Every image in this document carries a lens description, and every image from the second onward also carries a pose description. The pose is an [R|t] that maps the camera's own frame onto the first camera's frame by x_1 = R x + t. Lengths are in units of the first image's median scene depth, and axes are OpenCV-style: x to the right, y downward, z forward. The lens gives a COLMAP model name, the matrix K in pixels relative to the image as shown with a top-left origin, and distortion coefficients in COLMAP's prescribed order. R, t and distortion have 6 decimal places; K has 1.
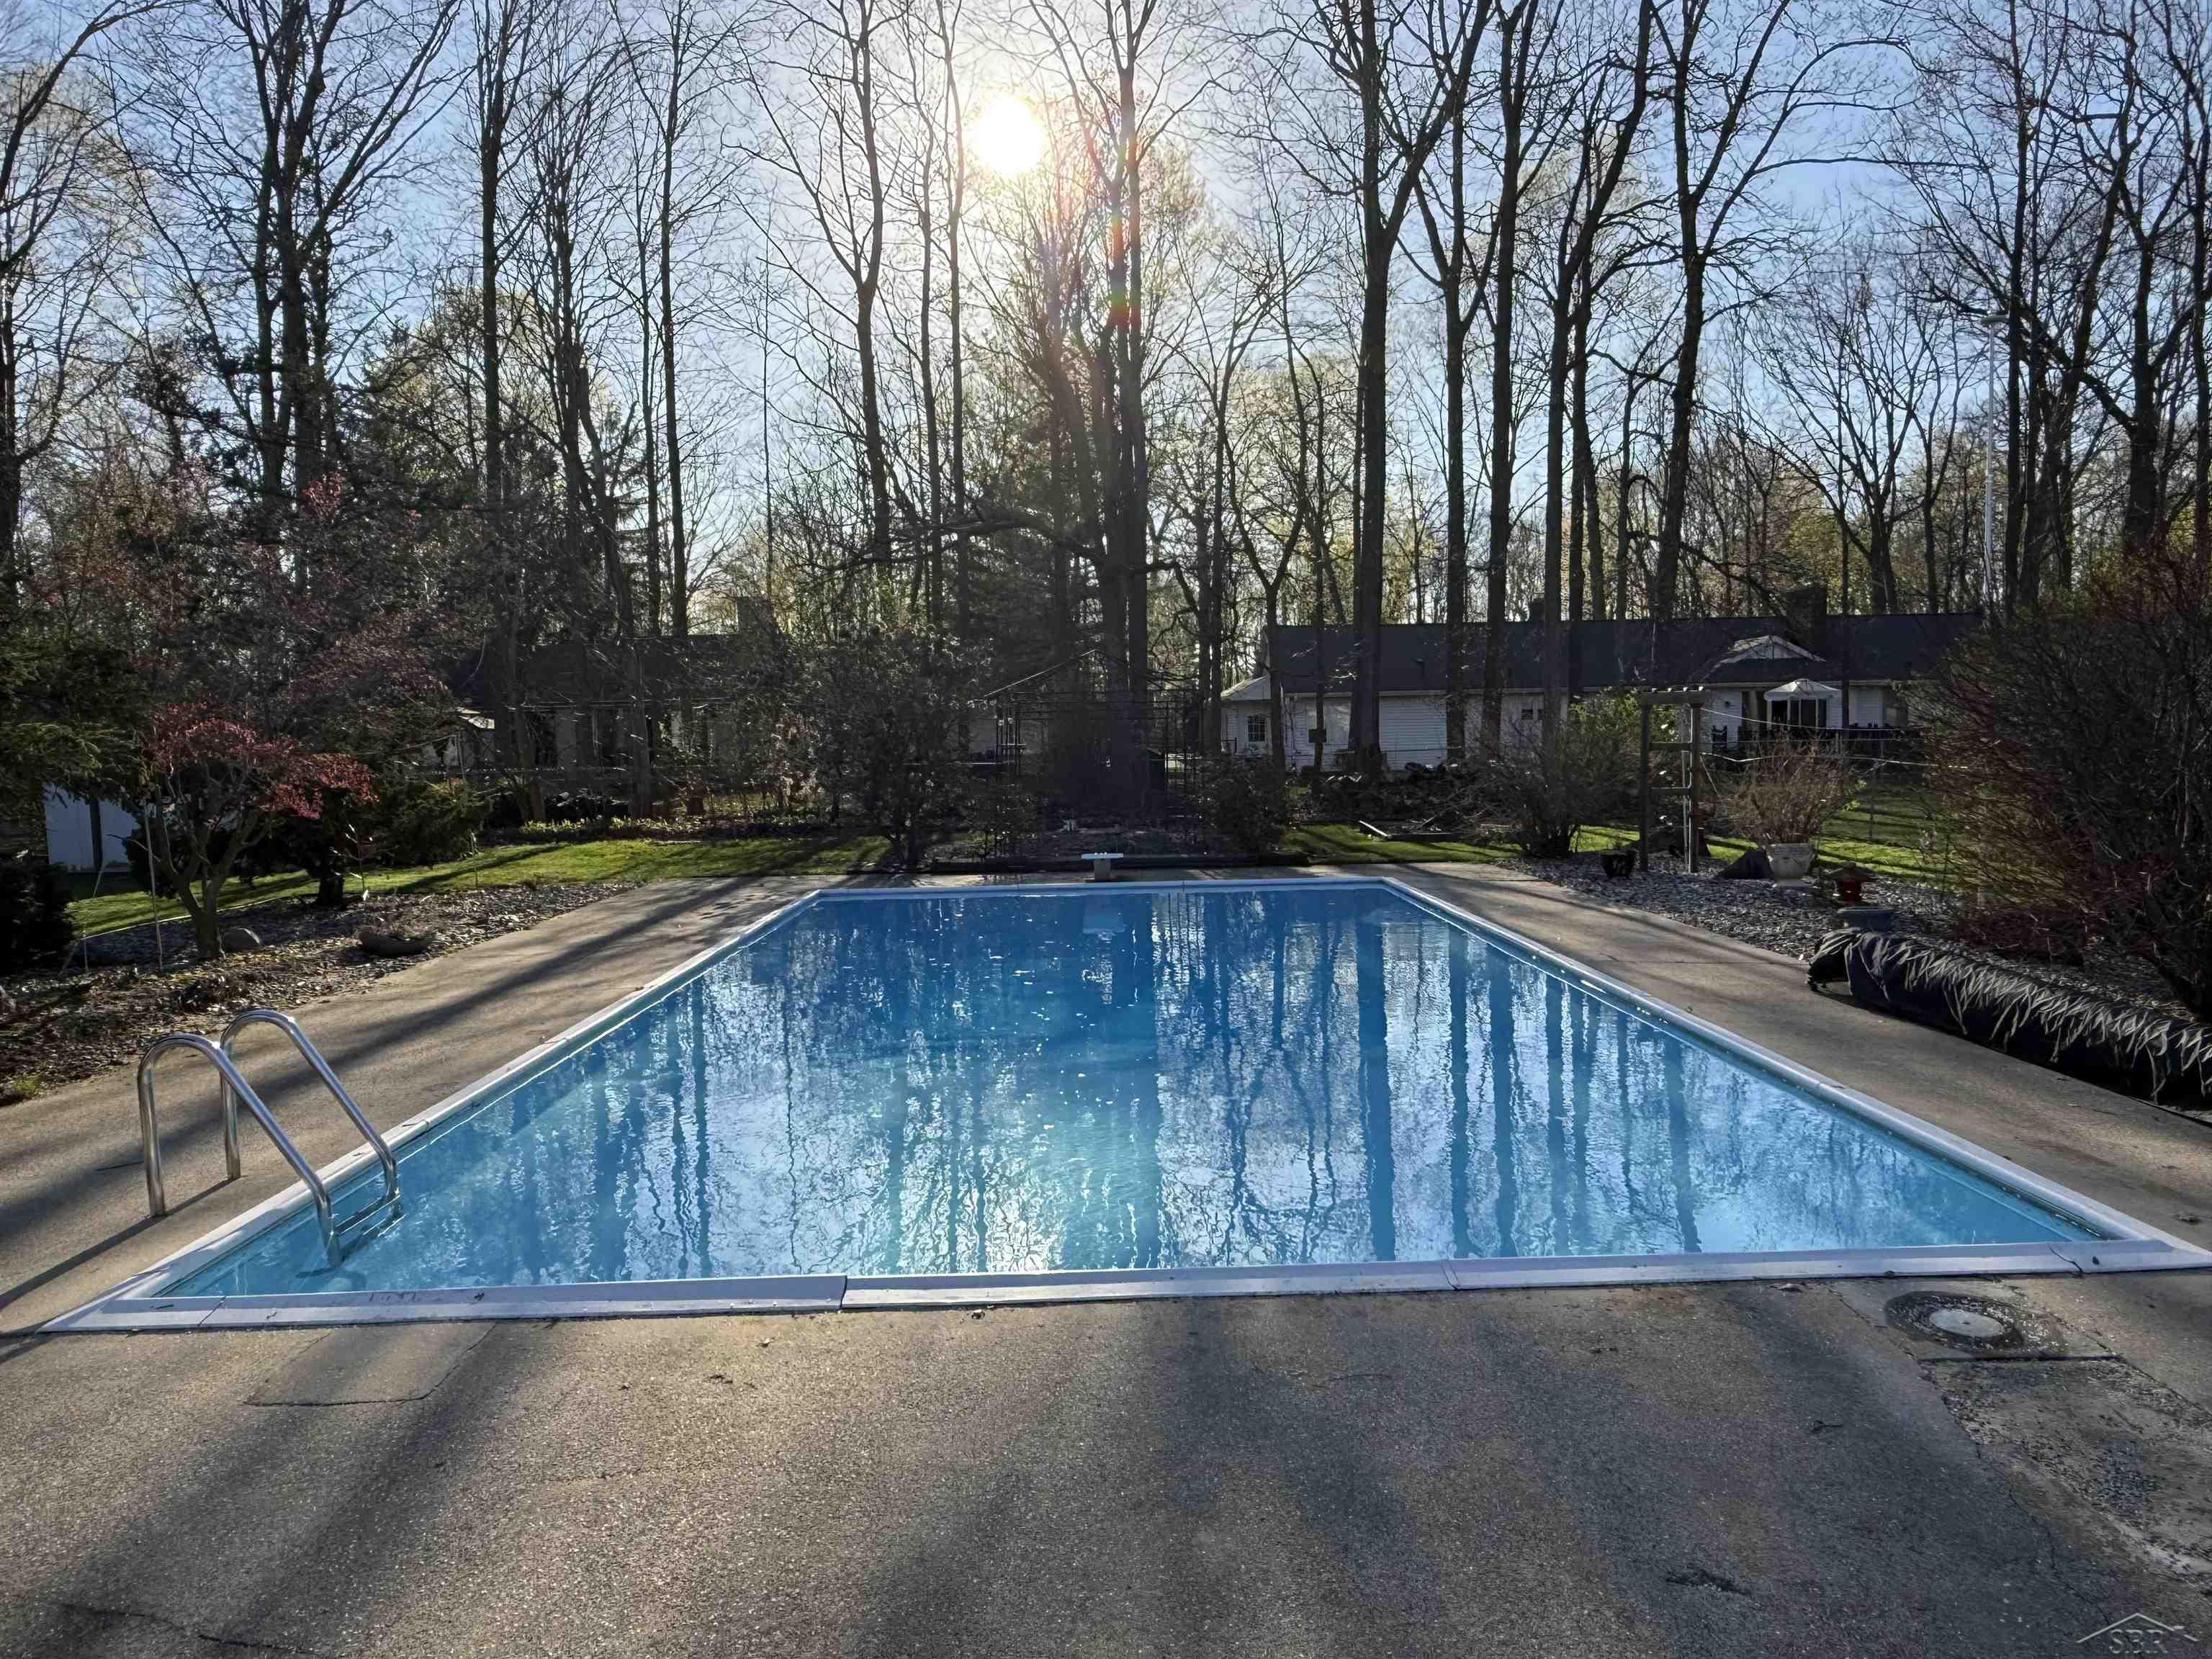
lens RADIAL K [[1530.7, 0, 1106.0], [0, 1530.7, 829.5], [0, 0, 1]] dist [-0.003549, 0.000661]
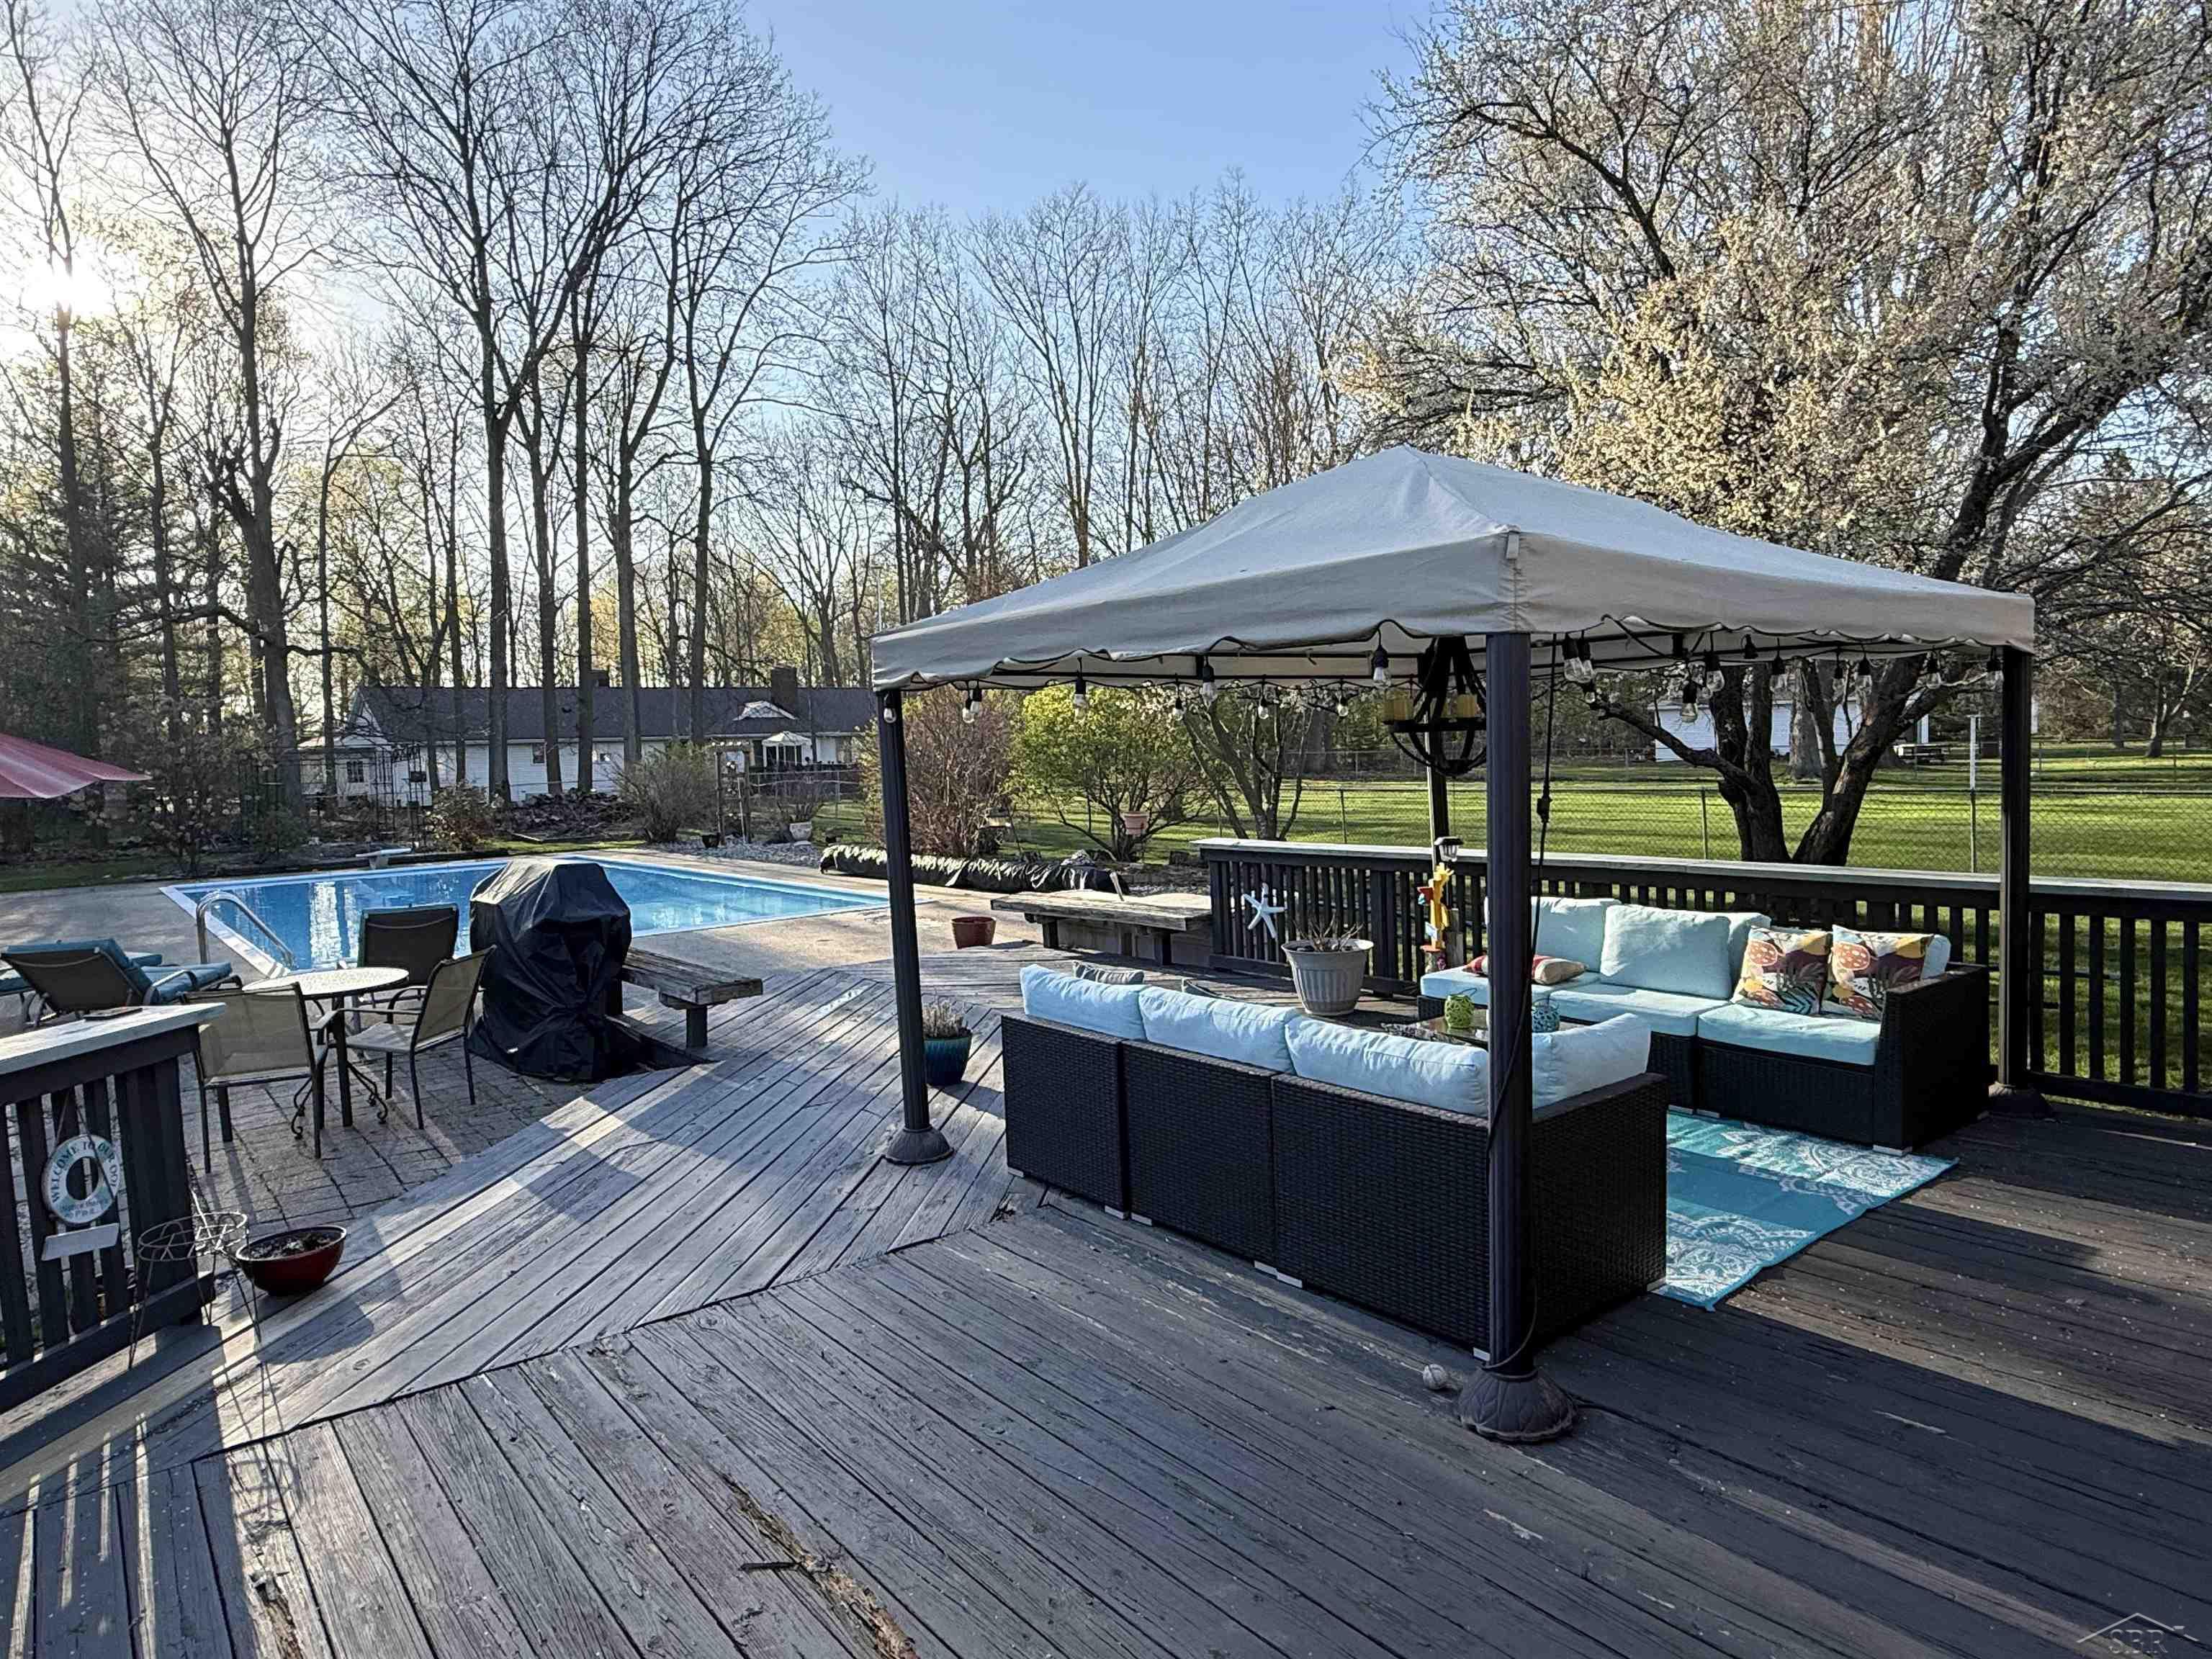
lens RADIAL K [[1343.9, 0, 1106.0], [0, 1343.9, 829.5], [0, 0, 1]] dist [-0.002409, -0.000313]
pose [[0.784353, -0.046205, 0.618591, -0.141708], [0.058369, 0.998295, 0.000557, 0.016700], [-0.617562, 0.035670, 0.785713, -0.269274]]
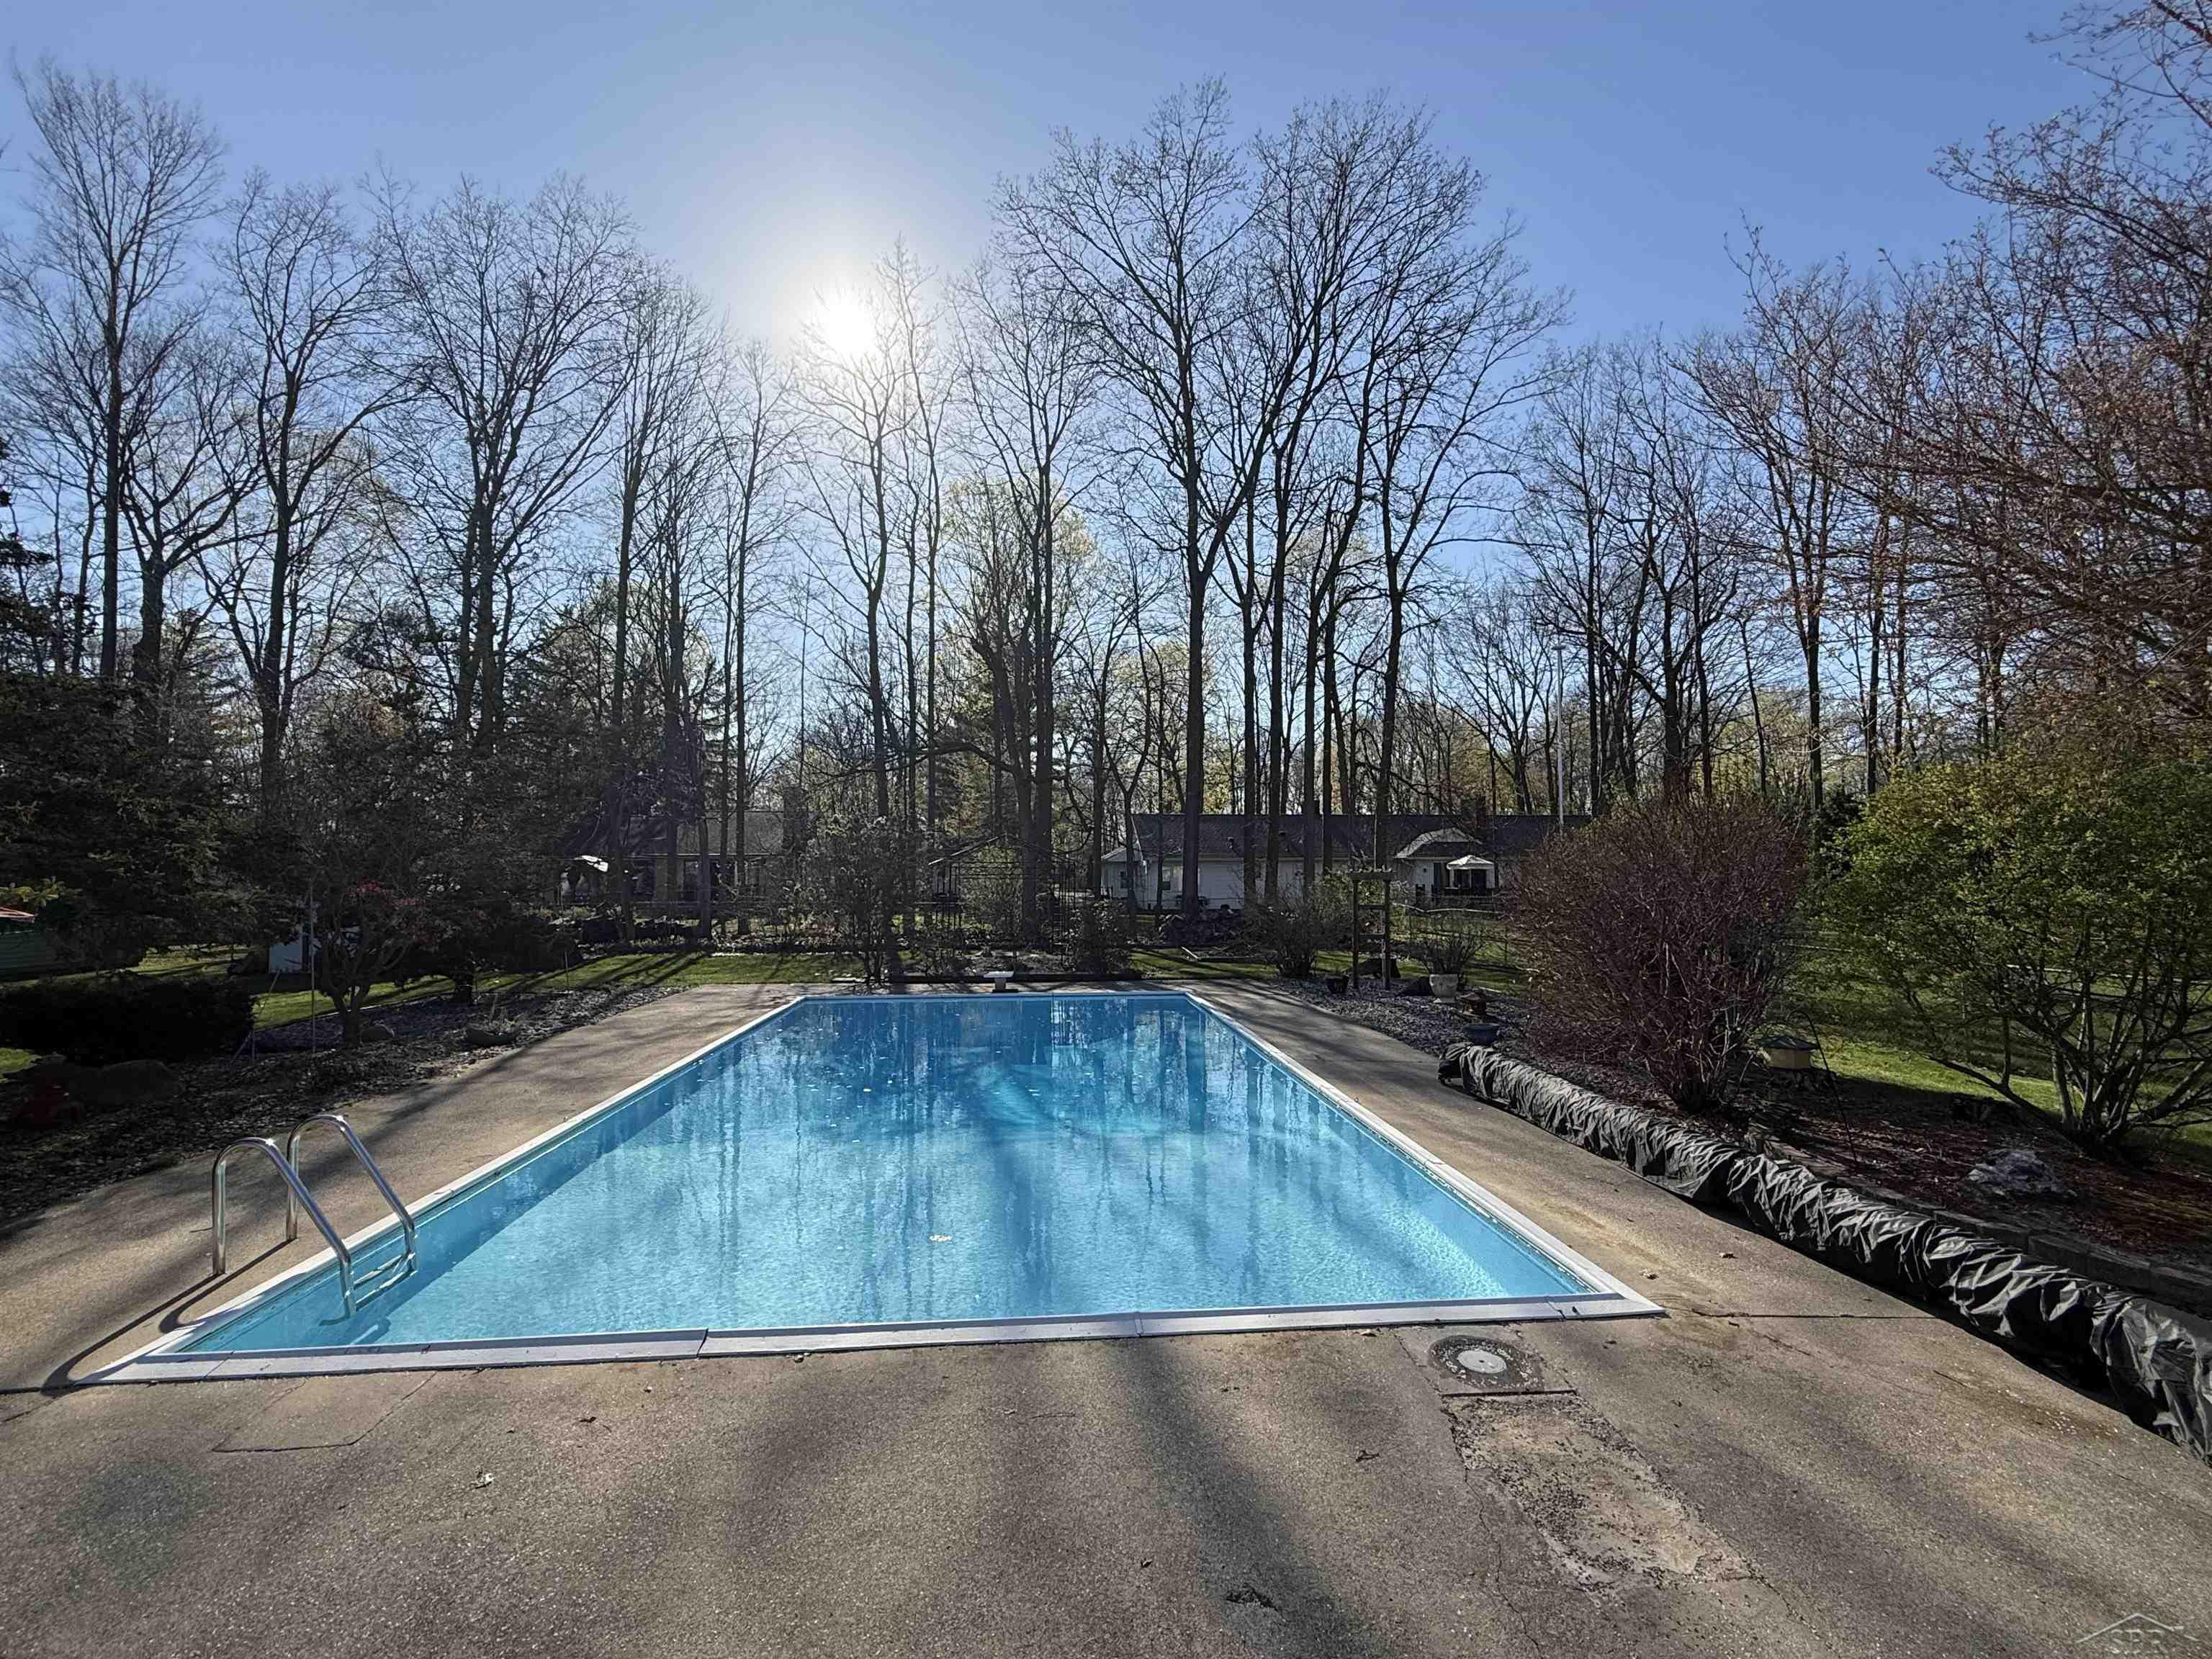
lens RADIAL K [[1000.5, 0, 1107.9], [0, 1000.5, 830.6], [0, 0, 1]] dist [-0.004778, 0.000068]
pose [[0.997524, 0.021535, 0.066950, 0.017582], [-0.014220, 0.994062, -0.107878, -0.009490], [-0.068875, 0.106659, 0.991907, 0.003692]]
